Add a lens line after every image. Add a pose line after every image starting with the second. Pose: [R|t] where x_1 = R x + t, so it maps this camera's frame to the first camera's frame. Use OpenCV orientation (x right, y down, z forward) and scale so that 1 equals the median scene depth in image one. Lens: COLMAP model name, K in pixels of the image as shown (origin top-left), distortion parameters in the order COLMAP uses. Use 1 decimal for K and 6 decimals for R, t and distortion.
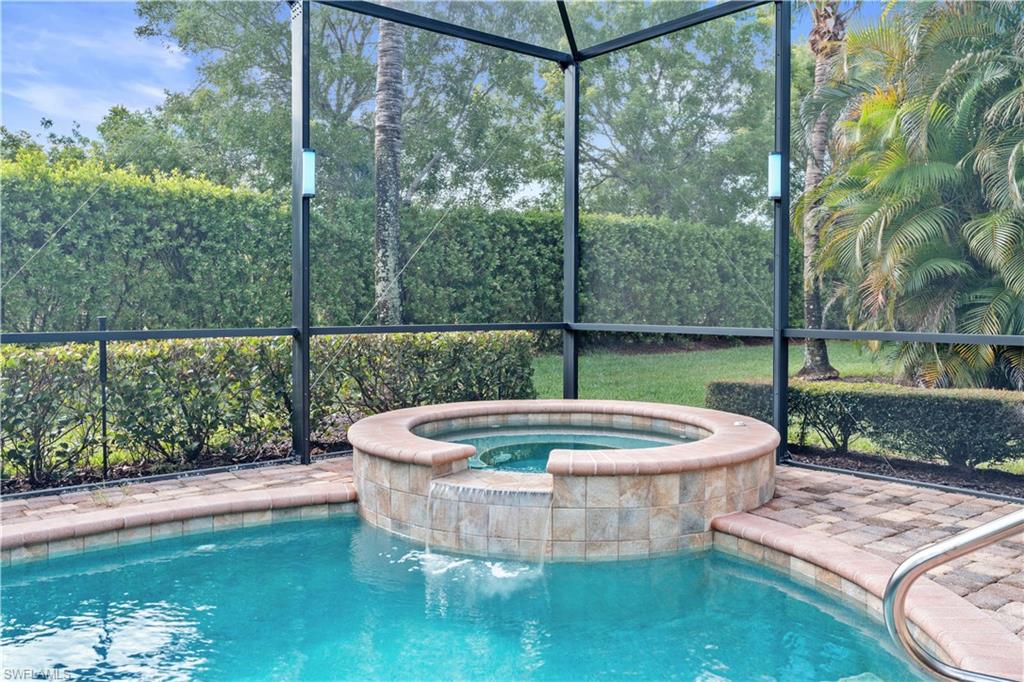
lens RADIAL K [[840.9, 0, 512.0], [0, 840.9, 341.0], [0, 0, 1]] dist [-0.014962, -0.007326]
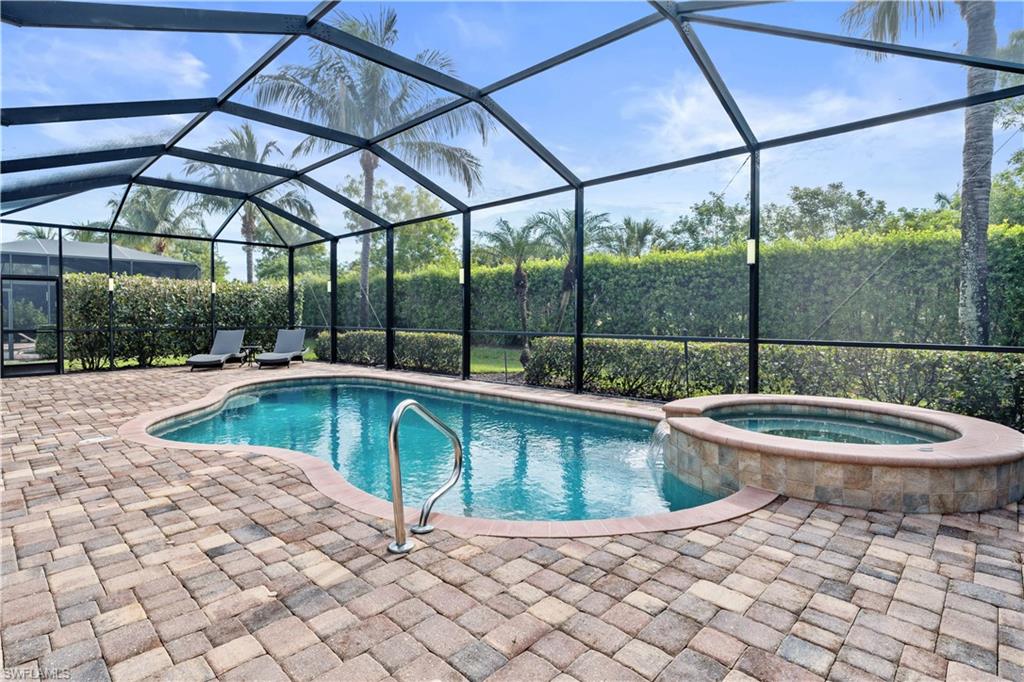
lens RADIAL K [[515.4, 0, 514.8], [0, 515.4, 319.8], [0, 0, 1]] dist [0.002207, -0.000056]
pose [[0.118762, 0.012108, -0.992849, 0.530134], [-0.040997, 0.999133, 0.007281, -0.030560], [0.992076, 0.039839, 0.119155, 0.246630]]
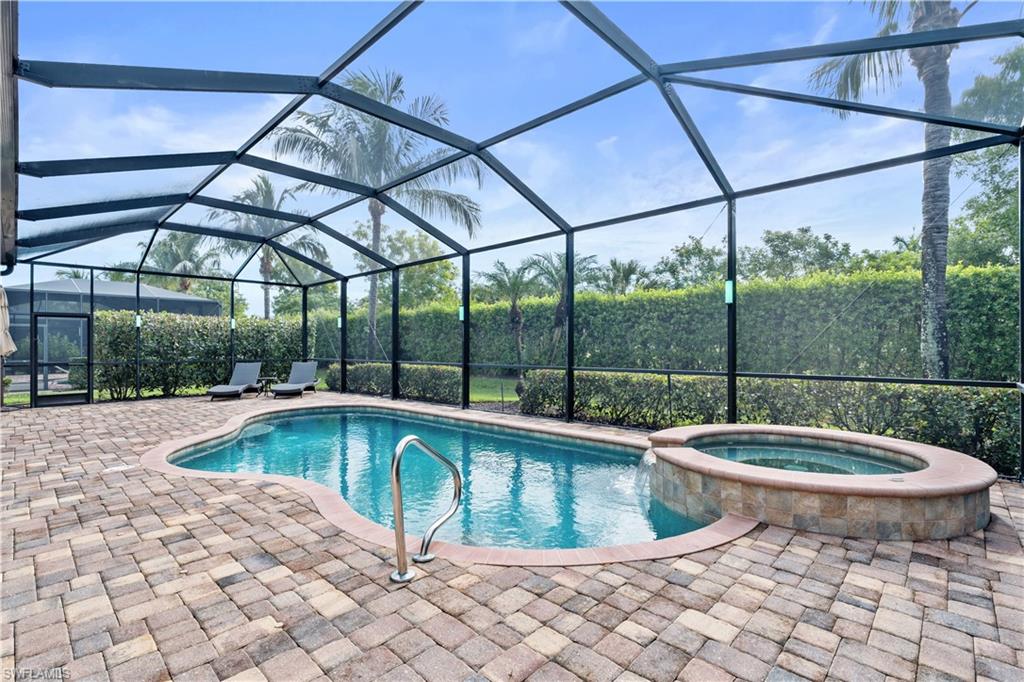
lens RADIAL K [[472.5, 0, 512.0], [0, 472.5, 341.0], [0, 0, 1]] dist [0.001251, 0.000560]
pose [[0.121684, -0.009432, -0.992524, 0.522077], [-0.039691, 0.999109, -0.014360, -0.036352], [0.991775, 0.041142, 0.121201, 0.247341]]
